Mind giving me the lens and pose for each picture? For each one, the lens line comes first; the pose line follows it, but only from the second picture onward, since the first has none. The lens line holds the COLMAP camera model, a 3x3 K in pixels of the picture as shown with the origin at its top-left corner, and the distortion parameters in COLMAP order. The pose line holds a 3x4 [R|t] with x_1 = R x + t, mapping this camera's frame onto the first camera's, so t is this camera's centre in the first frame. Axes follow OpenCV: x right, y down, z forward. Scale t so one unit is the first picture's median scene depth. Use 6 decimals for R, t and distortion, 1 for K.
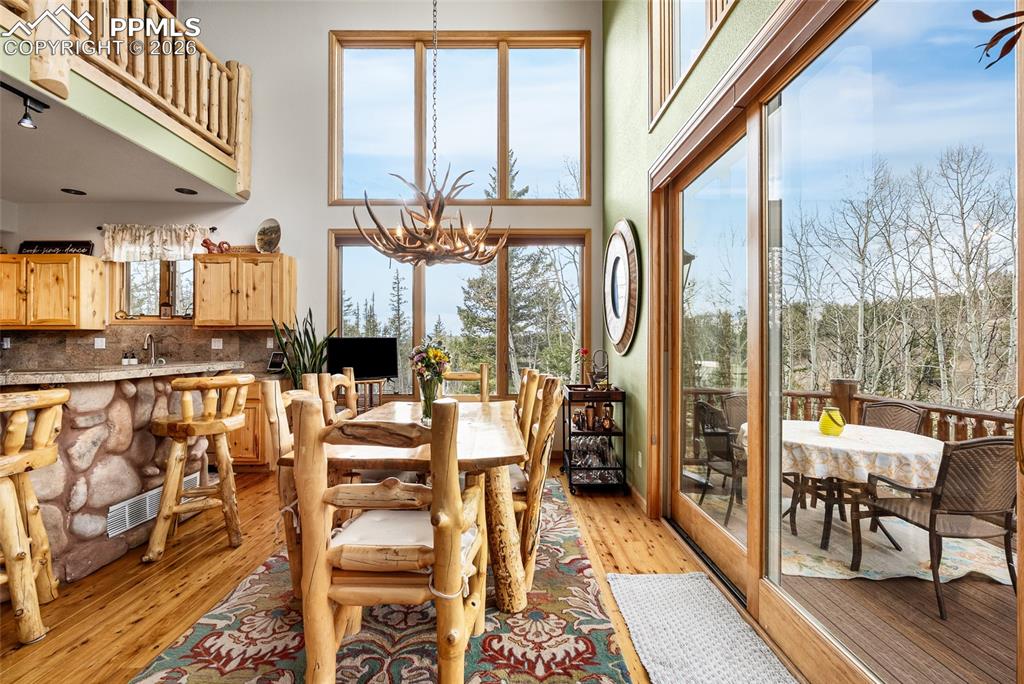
lens RADIAL K [[458.8, 0, 507.4], [0, 458.8, 342.5], [0, 0, 1]] dist [-0.009023, 0.001870]
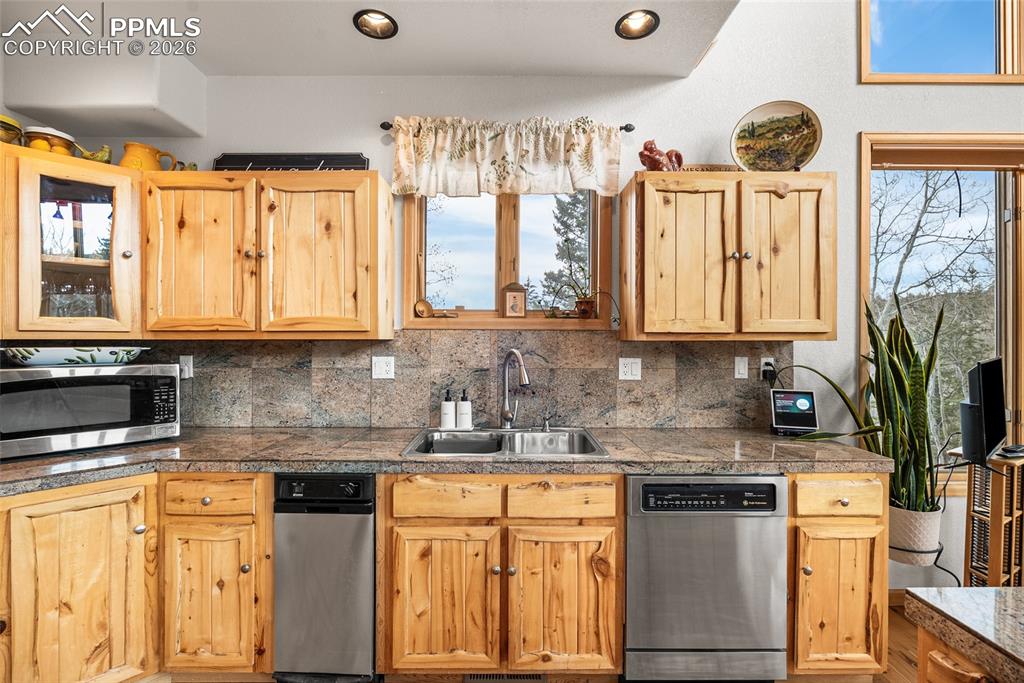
lens RADIAL K [[458.8, 0, 514.1], [0, 458.8, 341.4], [0, 0, 1]] dist [-0.009023, 0.001870]
pose [[0.999985, 0.001426, 0.005238, -0.782393], [-0.001462, 0.999975, 0.006893, -0.030435], [-0.005228, -0.006901, 0.999963, 0.534656]]
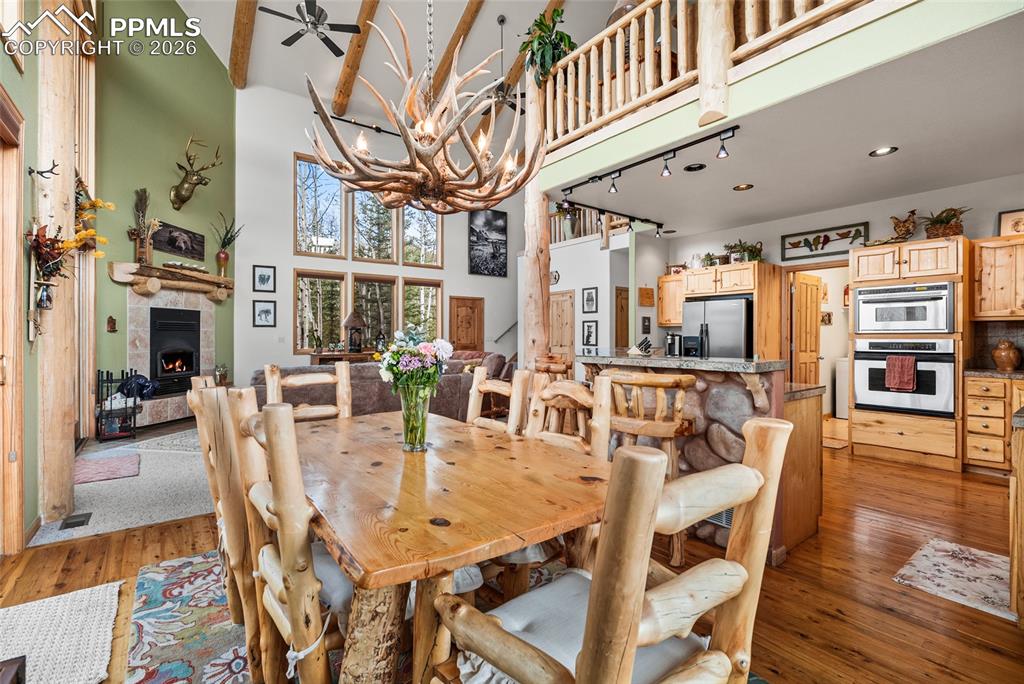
lens RADIAL K [[458.8, 0, 512.9], [0, 458.8, 338.3], [0, 0, 1]] dist [-0.009023, 0.001870]
pose [[-0.786697, 0.000601, -0.617338, 0.077102], [0.001054, 0.999999, -0.000370, 0.004285], [0.617338, -0.000942, -0.786698, 0.930497]]
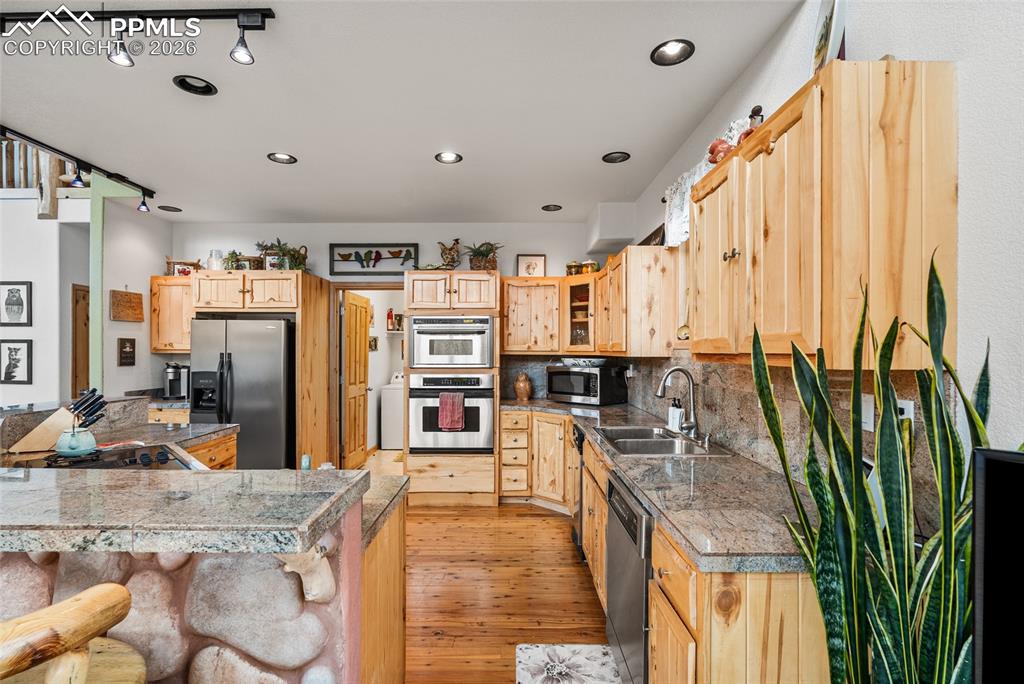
lens RADIAL K [[458.8, 0, 504.1], [0, 458.8, 347.1], [0, 0, 1]] dist [-0.009023, 0.001870]
pose [[0.007968, -0.004212, -0.999959, -0.253010], [0.003003, 0.999987, -0.004188, -0.041035], [0.999964, -0.002970, 0.007981, 0.779471]]
